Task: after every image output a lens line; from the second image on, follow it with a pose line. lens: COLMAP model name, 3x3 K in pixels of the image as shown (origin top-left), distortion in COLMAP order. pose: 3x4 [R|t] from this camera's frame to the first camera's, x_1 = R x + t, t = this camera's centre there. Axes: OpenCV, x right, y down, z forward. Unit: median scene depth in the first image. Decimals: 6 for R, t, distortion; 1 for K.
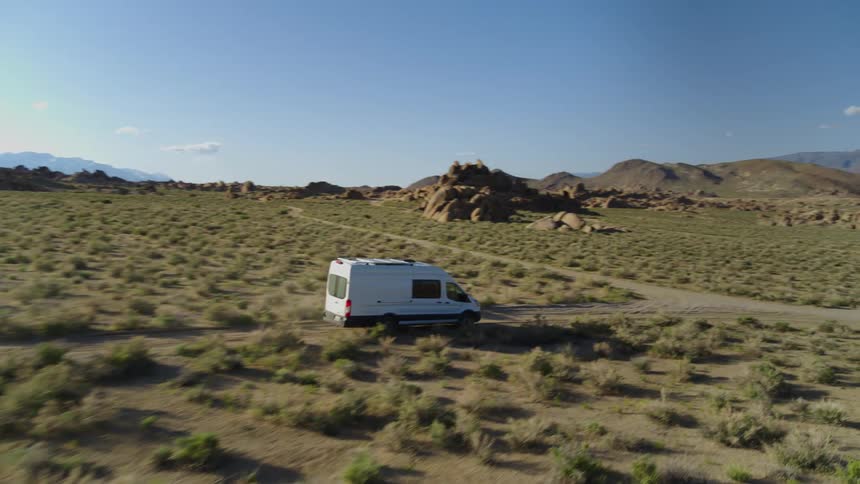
lens RADIAL K [[615.2, 0, 431.3], [0, 615.2, 246.6], [0, 0, 1]] dist [-0.110305, 0.069321]
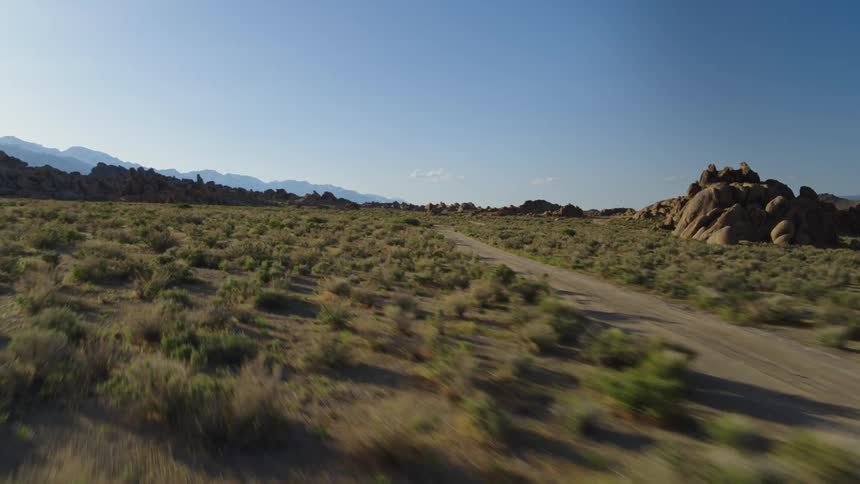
lens RADIAL K [[615.2, 0, 431.3], [0, 615.2, 246.6], [0, 0, 1]] dist [-0.110305, 0.069321]
pose [[0.933393, 0.017666, -0.358421, -0.011538], [-0.031999, 0.998906, -0.034096, -0.006791], [0.357427, 0.043294, 0.932937, 0.211396]]
